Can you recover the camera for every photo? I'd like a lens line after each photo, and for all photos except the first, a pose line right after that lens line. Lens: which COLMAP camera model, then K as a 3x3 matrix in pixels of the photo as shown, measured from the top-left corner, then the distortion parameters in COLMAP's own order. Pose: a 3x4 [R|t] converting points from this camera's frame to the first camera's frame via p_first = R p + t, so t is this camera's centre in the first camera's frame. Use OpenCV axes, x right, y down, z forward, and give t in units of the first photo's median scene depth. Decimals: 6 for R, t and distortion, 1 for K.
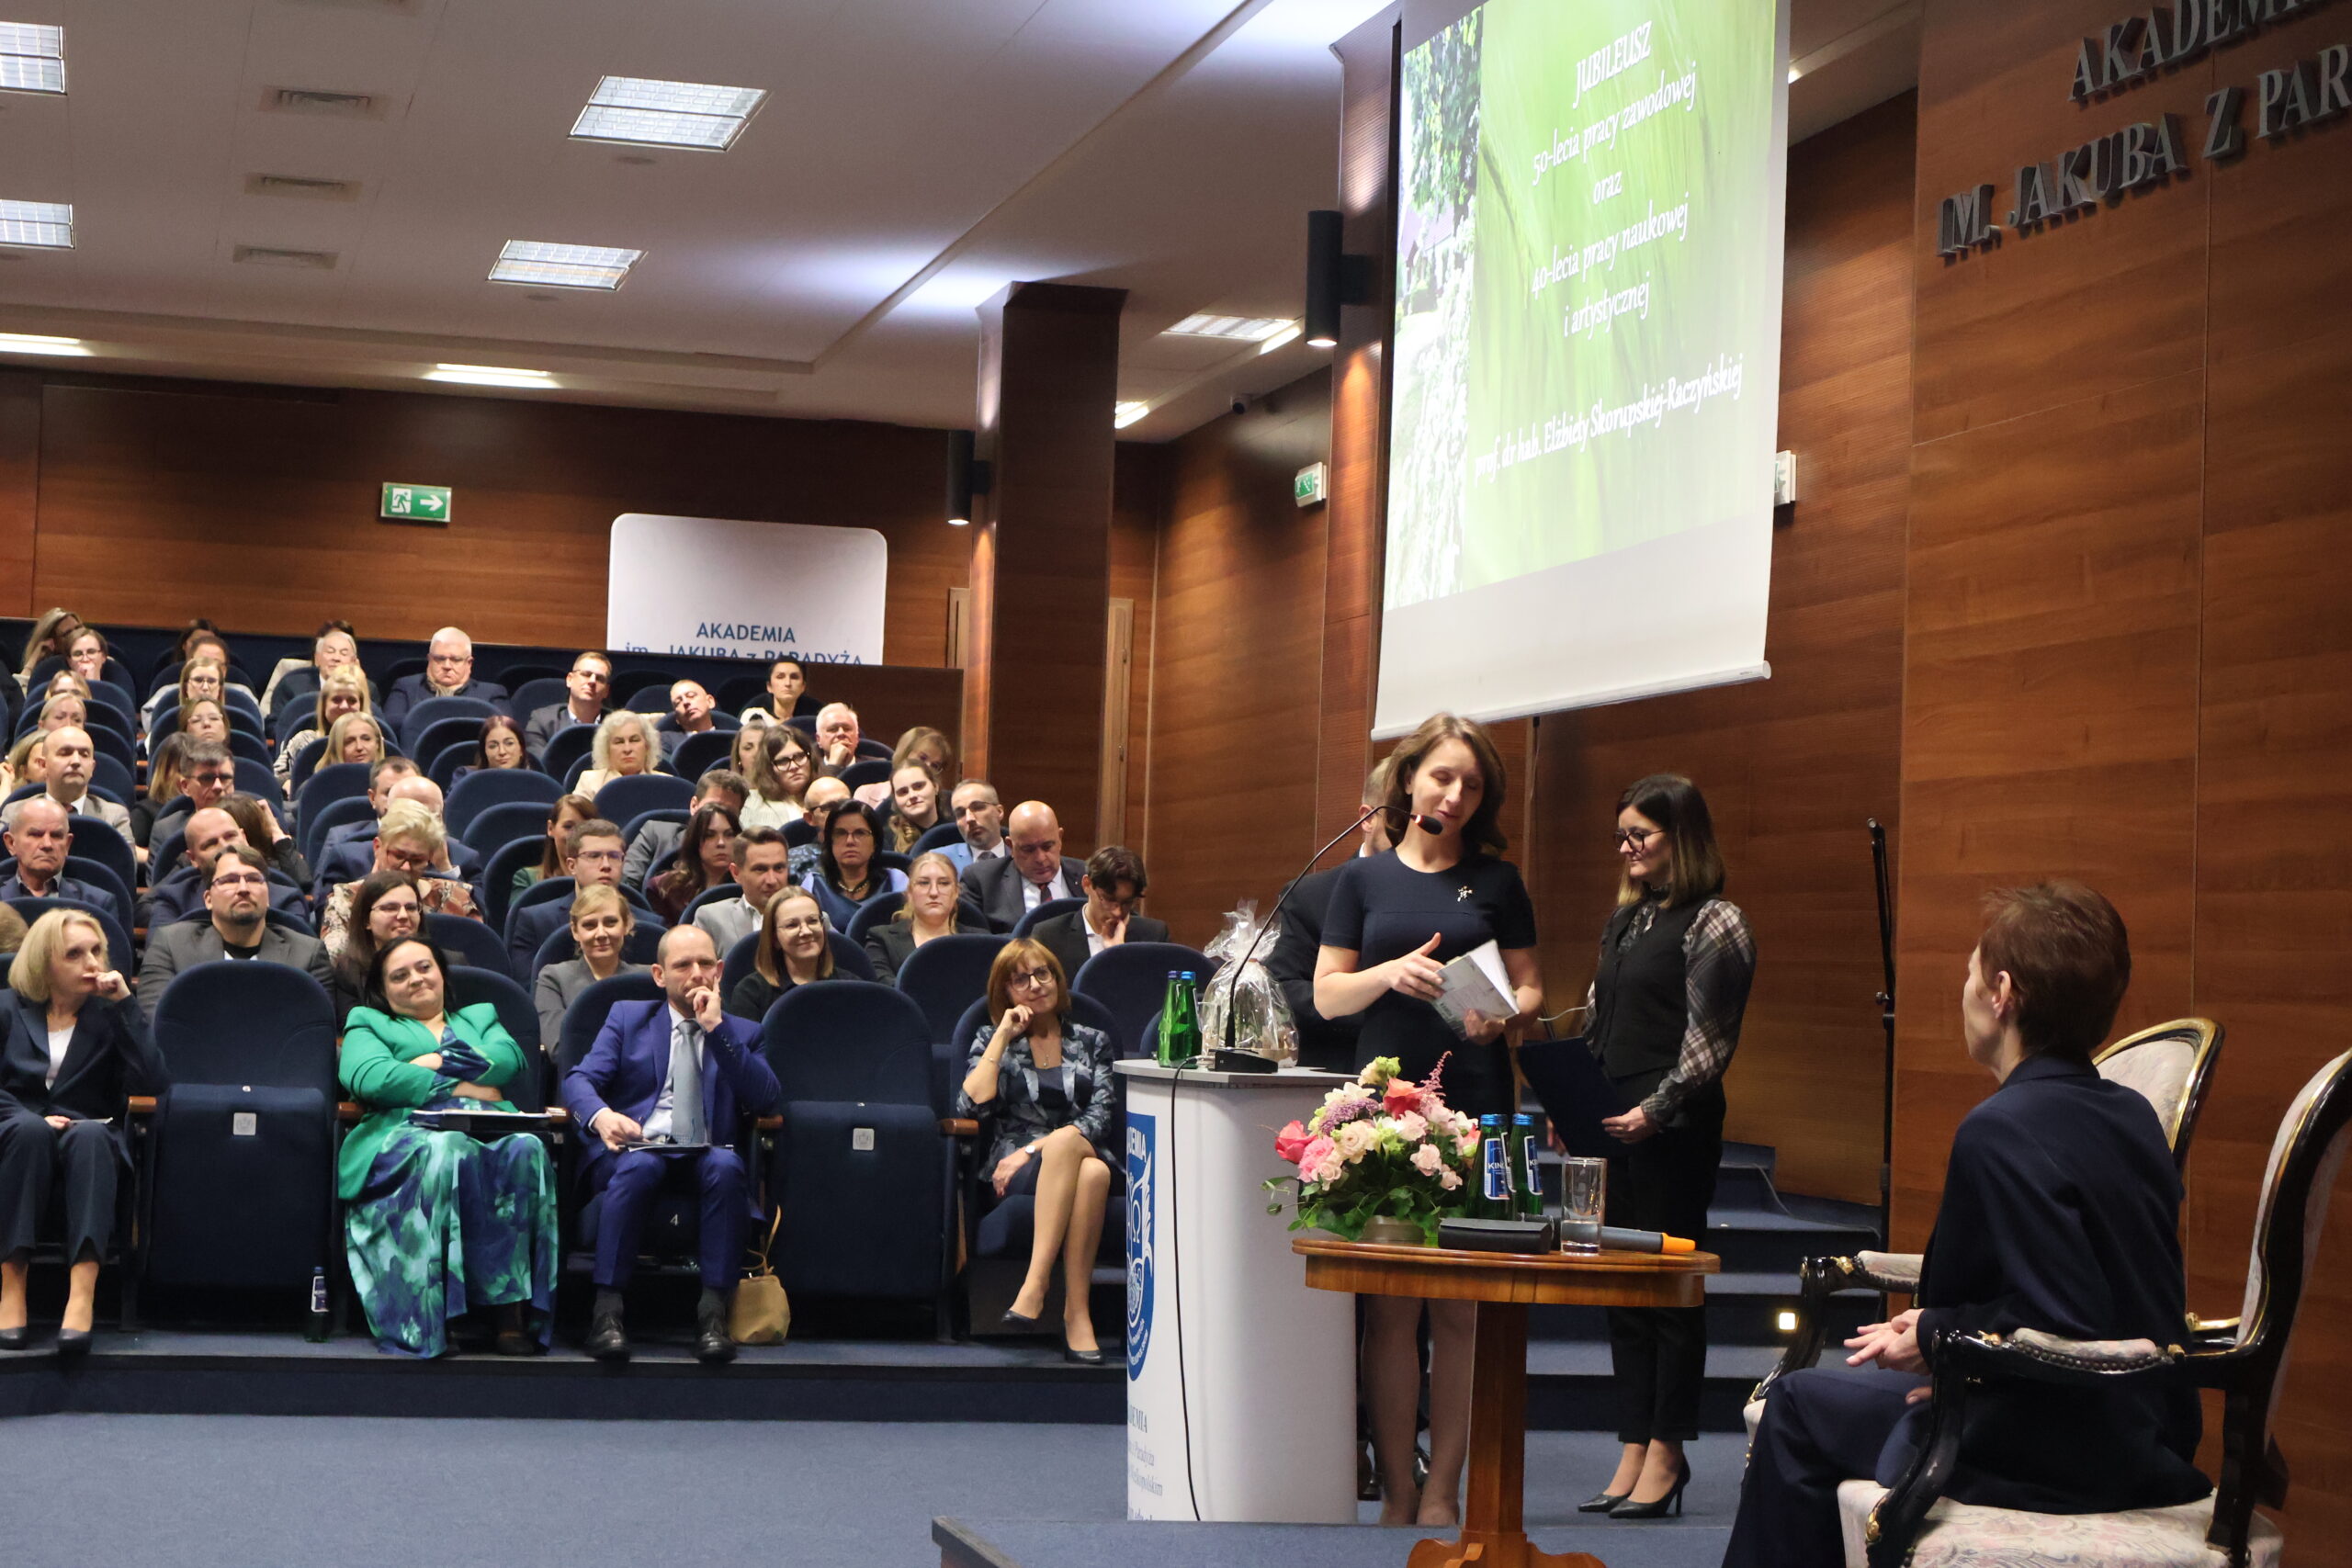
lens RADIAL K [[4276.0, 0, 1159.0], [0, 4276.0, 787.4], [0, 0, 1]] dist [0.027211, 0.000000]
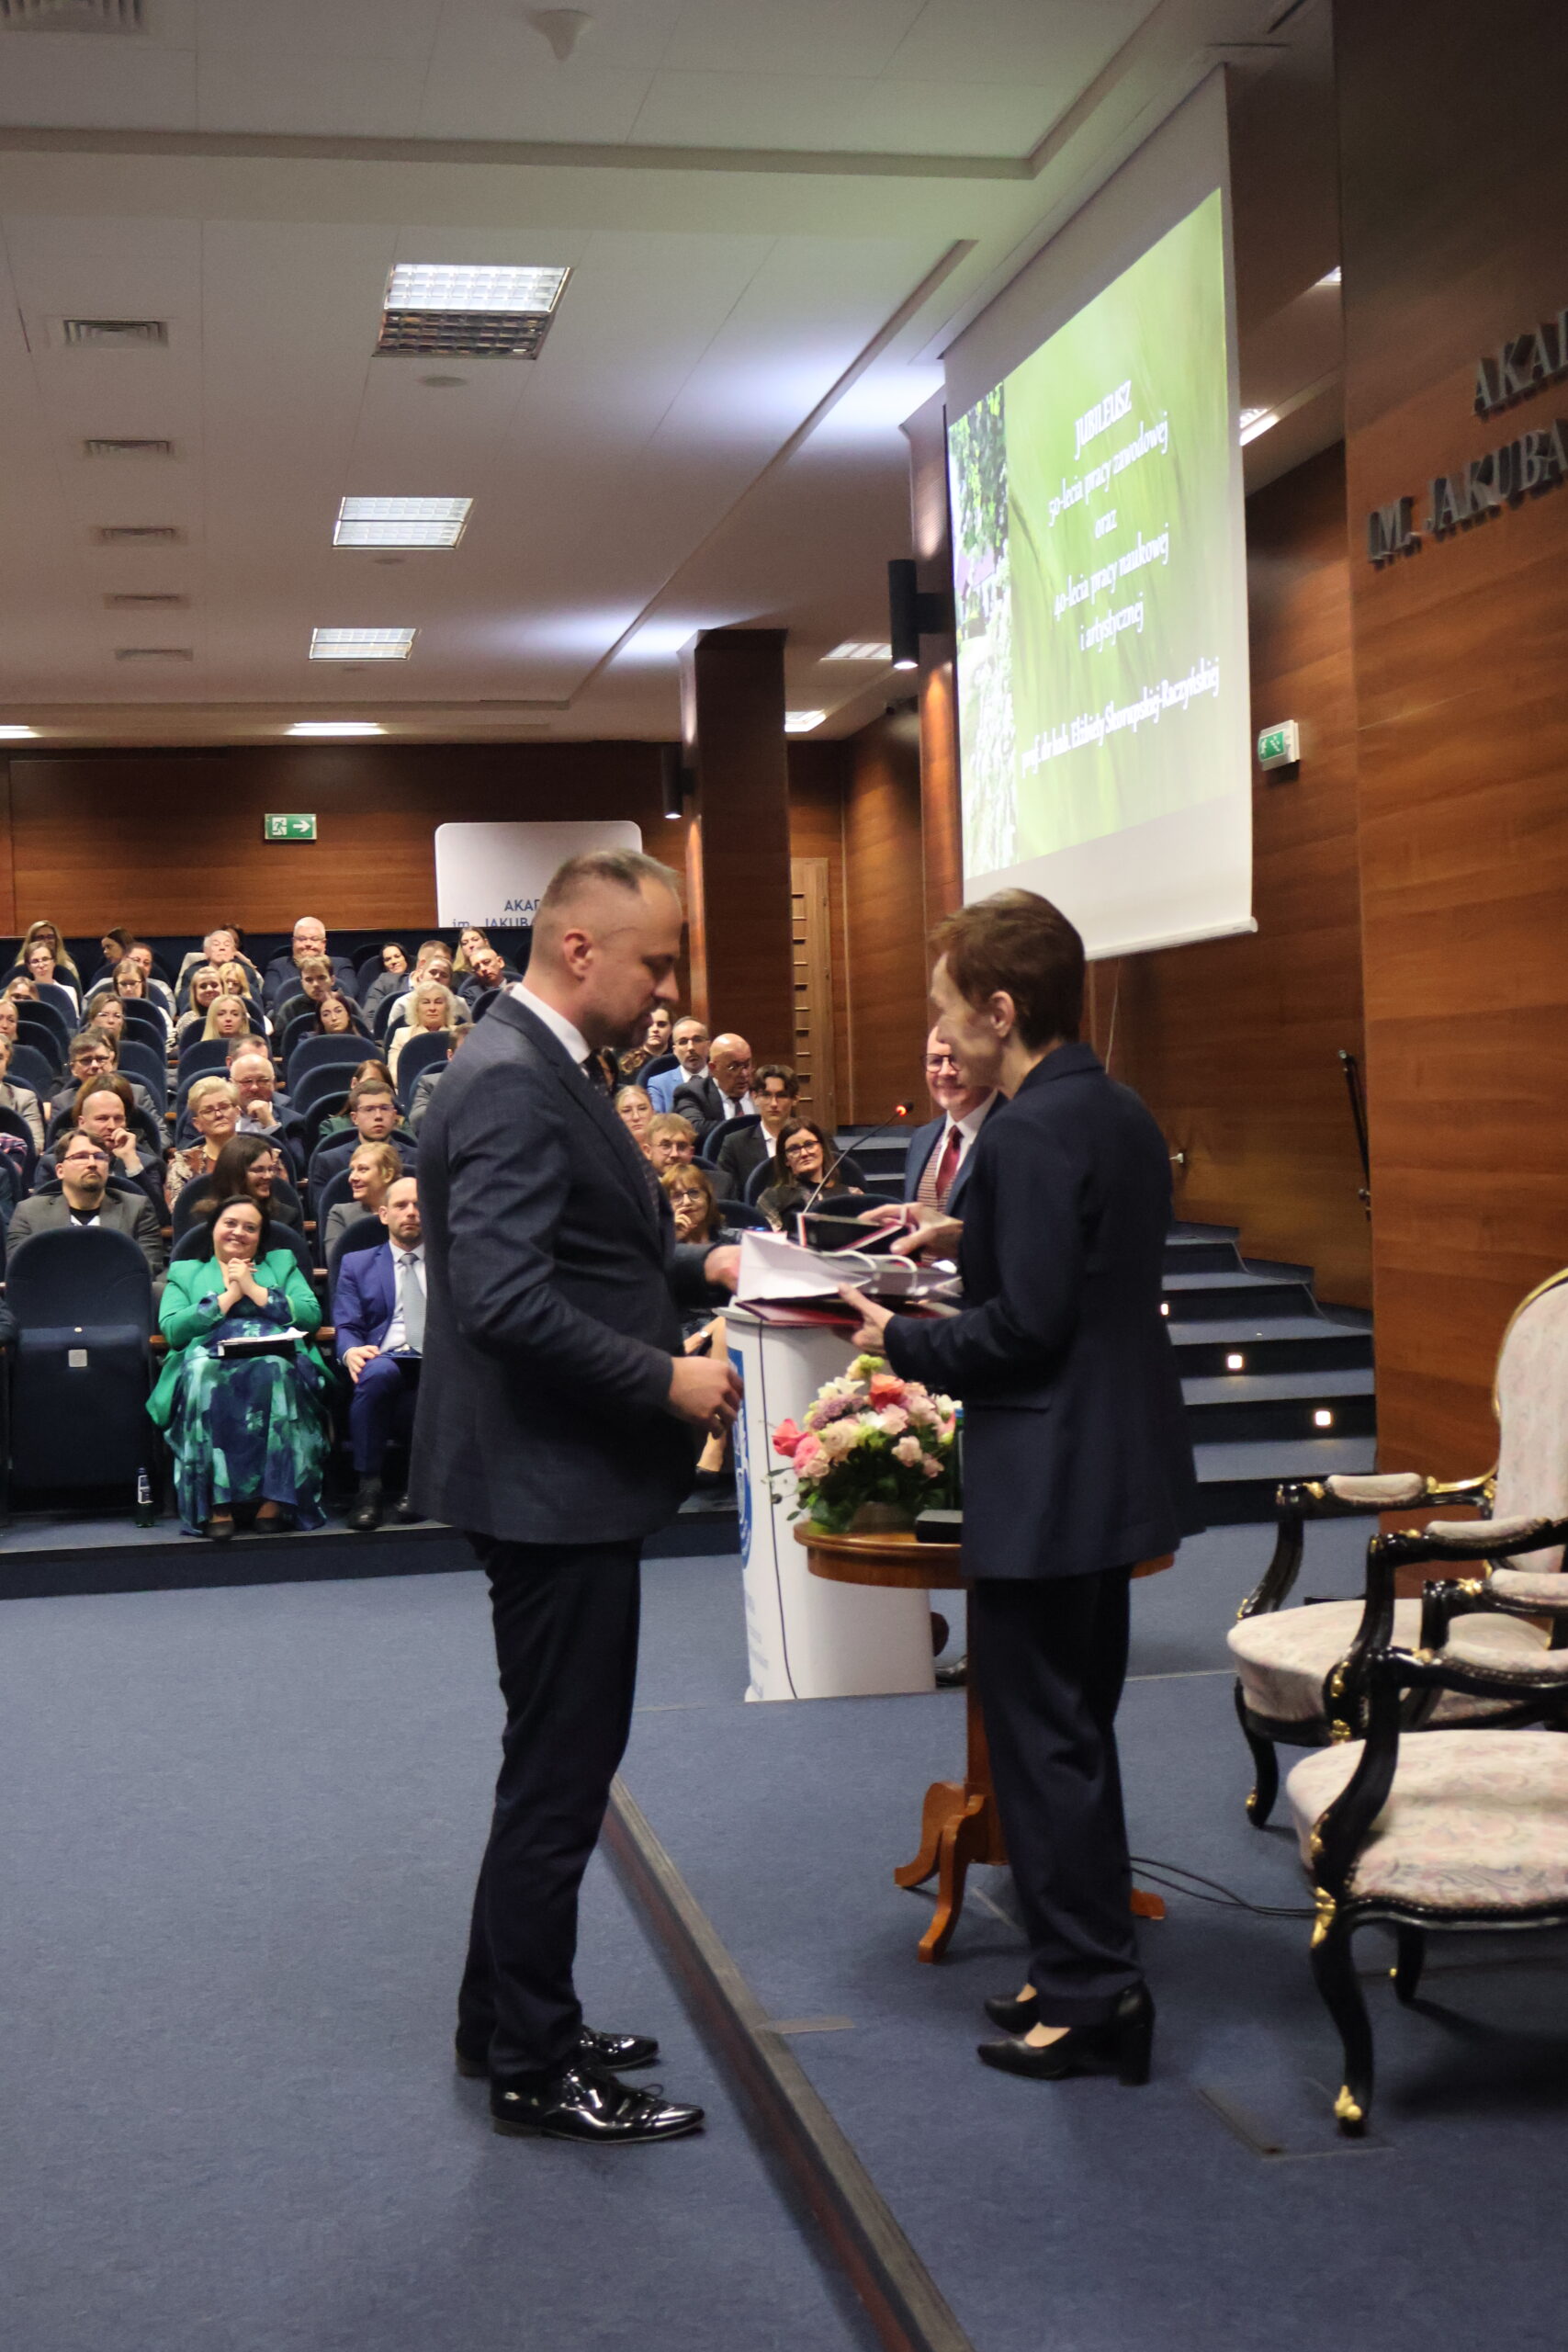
lens RADIAL K [[2955.9, 0, 755.8], [0, 2955.9, 1158.2], [0, 0, 1]] dist [0.005388, 0.000000]
pose [[0.995921, -0.068077, -0.059216, 0.041785], [0.071746, 0.995481, 0.062210, -0.020275], [0.054713, -0.066205, 0.996305, 0.146423]]
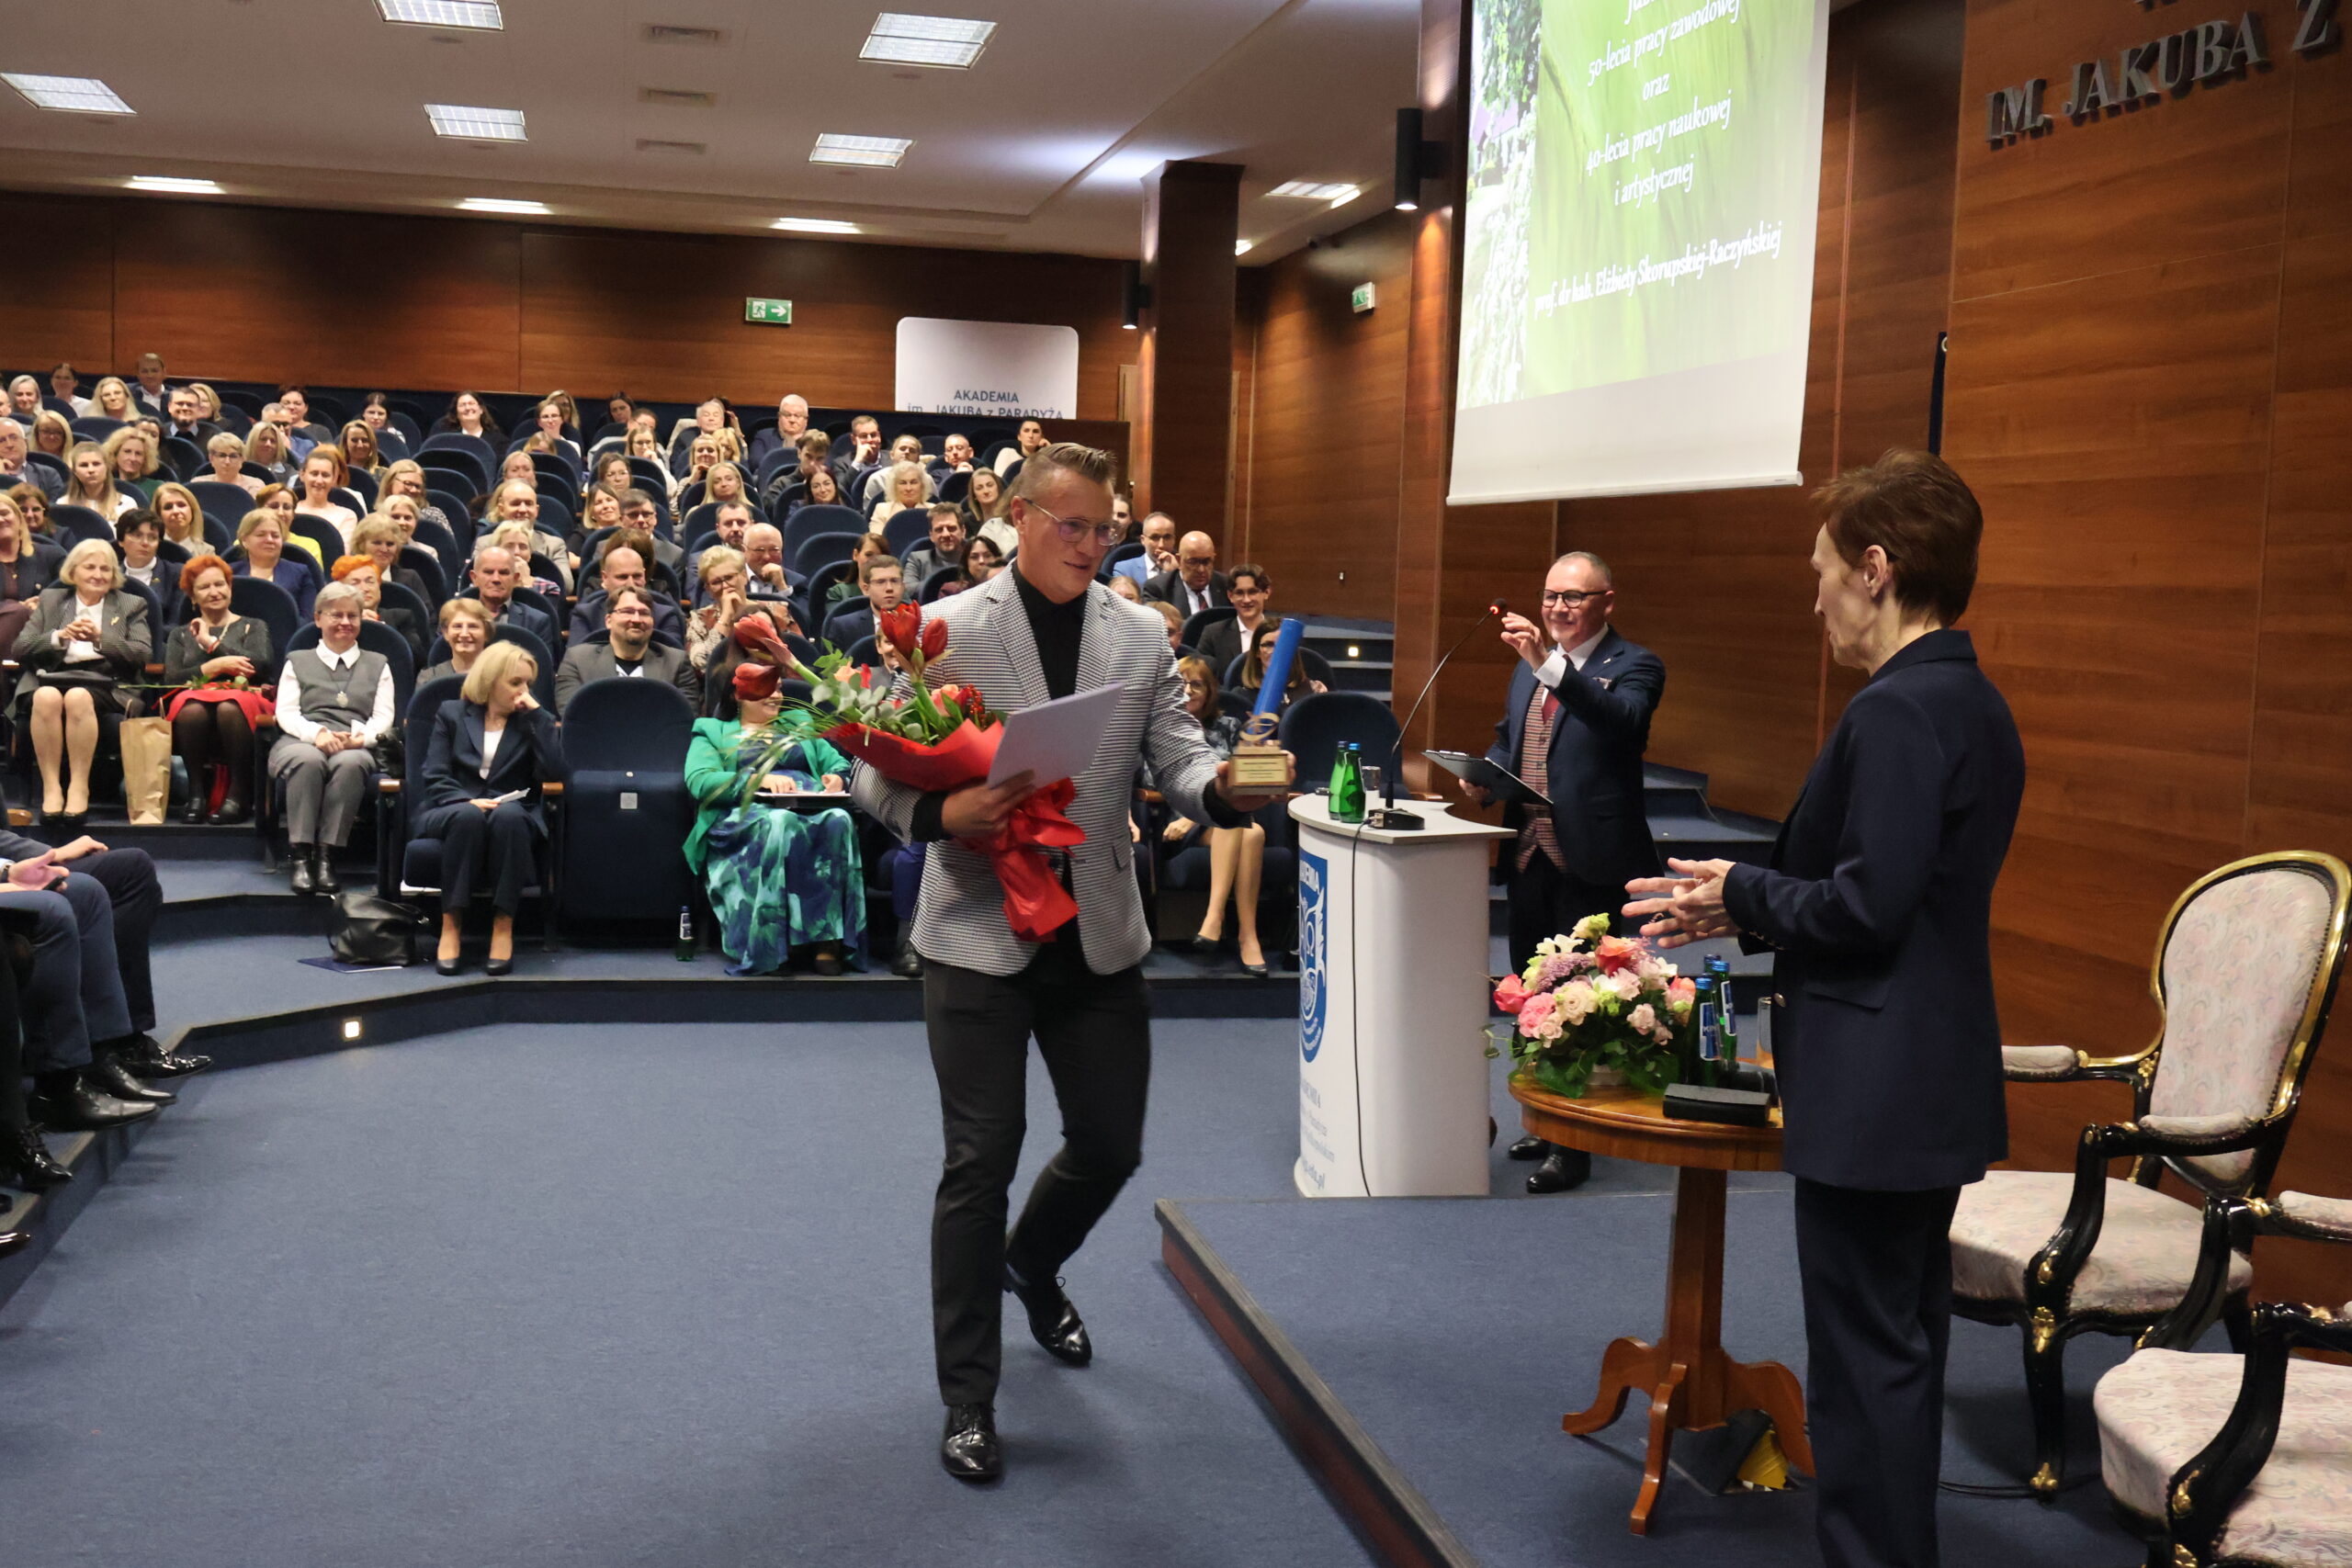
lens RADIAL K [[2477.0, 0, 1172.4], [0, 2477.0, 781.0], [0, 0, 1]] dist [0.002010, 0.000000]
pose [[0.999759, -0.001979, -0.021862, -0.023056], [0.004800, 0.991536, 0.129745, -0.029500], [0.021420, -0.129818, 0.991306, 0.222867]]
